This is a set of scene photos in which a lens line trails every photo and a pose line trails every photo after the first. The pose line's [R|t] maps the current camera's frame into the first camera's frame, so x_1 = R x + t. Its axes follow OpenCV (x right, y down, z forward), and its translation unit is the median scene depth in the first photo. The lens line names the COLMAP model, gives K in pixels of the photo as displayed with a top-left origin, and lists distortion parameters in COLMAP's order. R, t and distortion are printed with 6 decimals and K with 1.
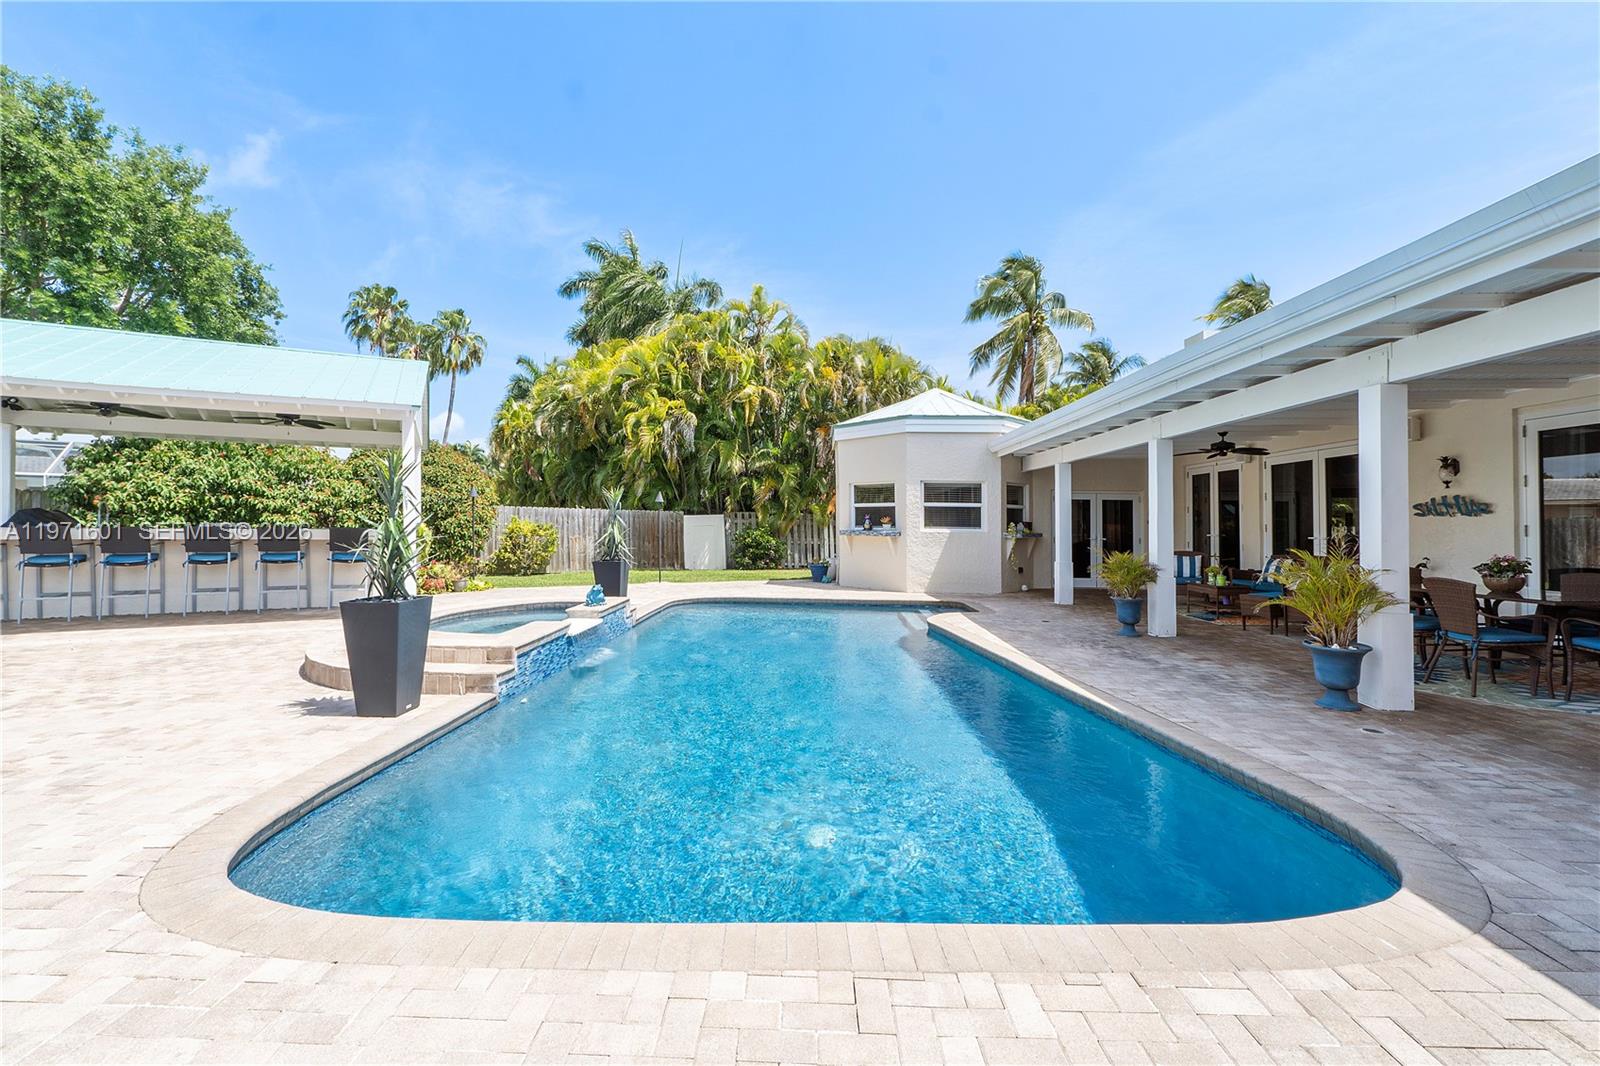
lens RADIAL K [[672.2, 0, 802.1], [0, 672.2, 526.9], [0, 0, 1]] dist [-0.002968, 0.000062]
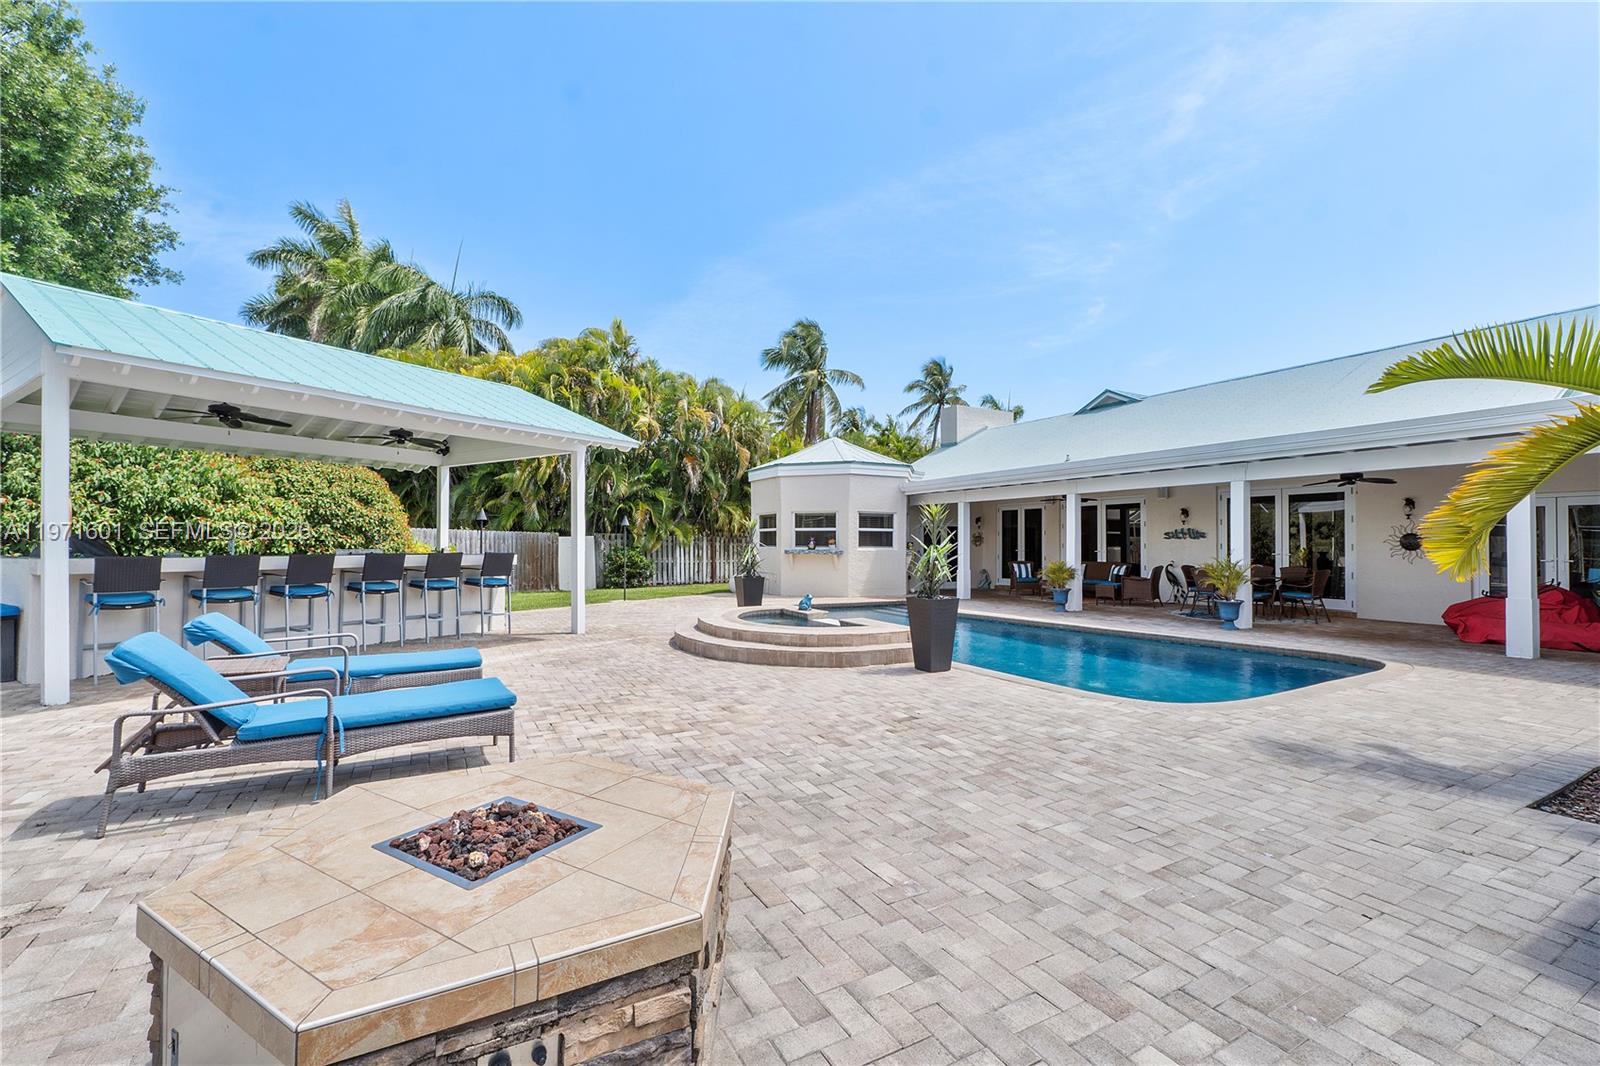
lens RADIAL K [[672.2, 0, 802.1], [0, 672.2, 526.9], [0, 0, 1]] dist [-0.002968, 0.000062]
pose [[0.865162, 0.008491, 0.501421, -0.549808], [0.005824, 0.999619, -0.026976, -0.003492], [-0.501459, 0.026259, 0.864783, -0.064240]]
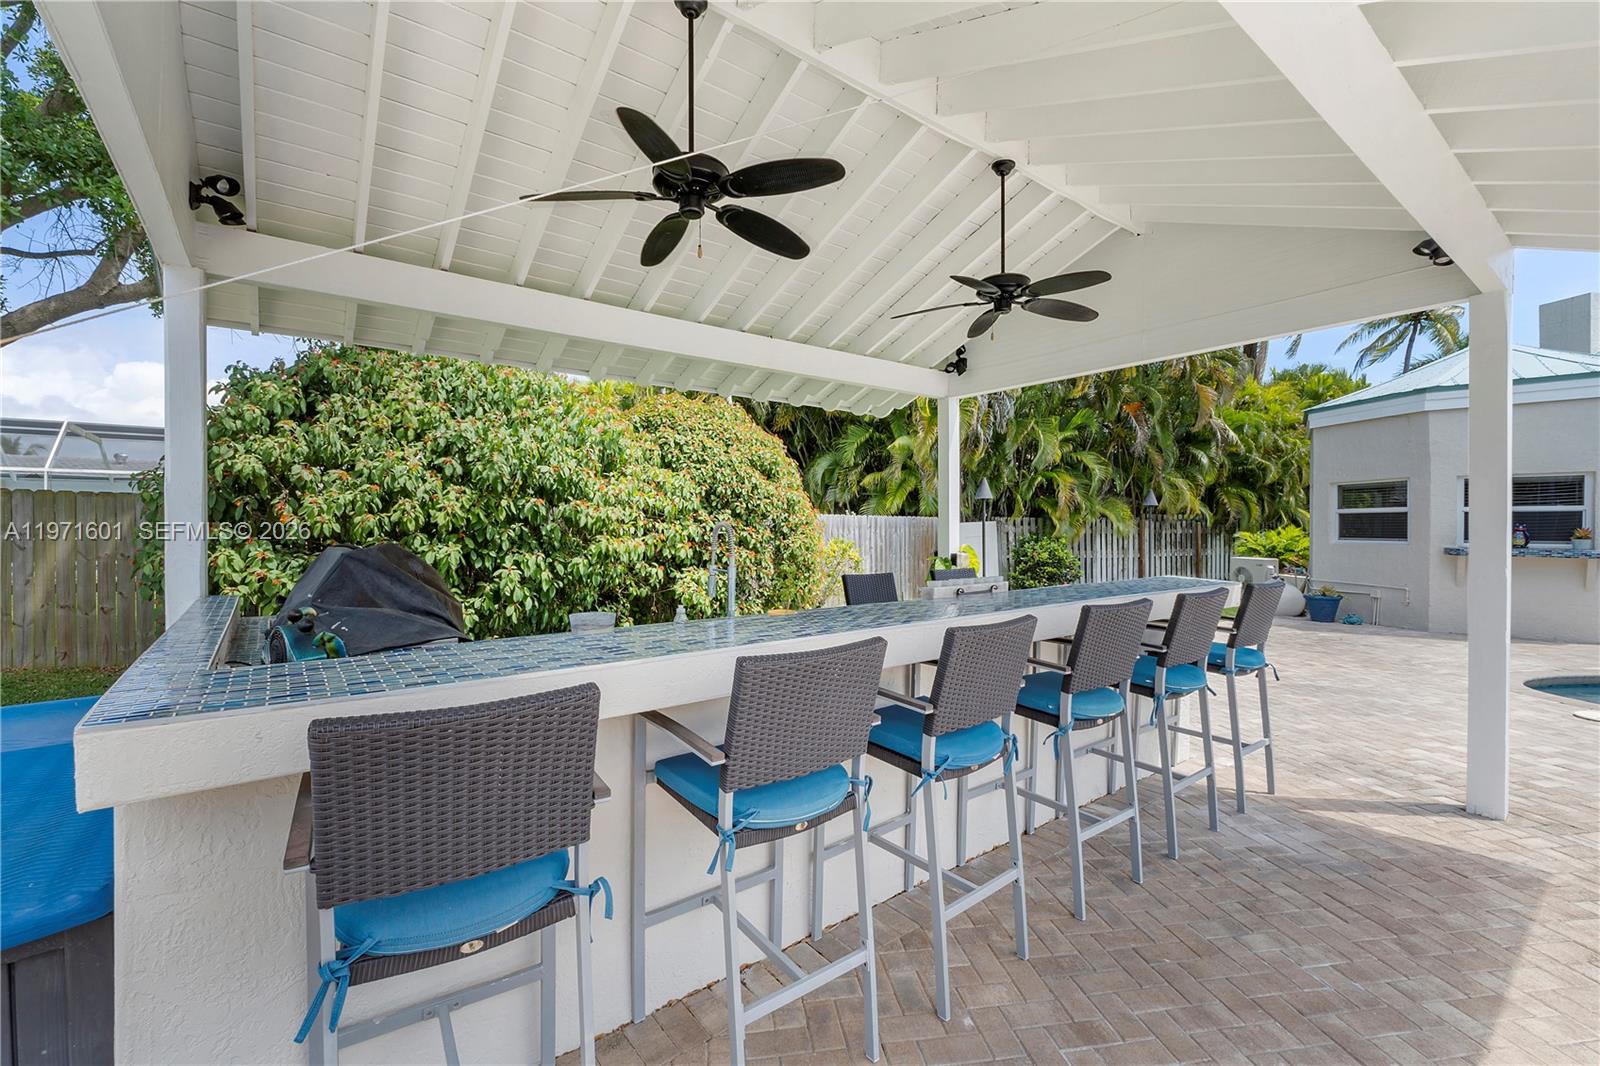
lens RADIAL K [[672.2, 0, 802.1], [0, 672.2, 526.9], [0, 0, 1]] dist [-0.002968, 0.000062]
pose [[0.985397, -0.007350, 0.170115, -0.697107], [0.007521, 0.999972, -0.000361, -0.020564], [-0.170107, 0.001635, 0.985424, 0.497024]]
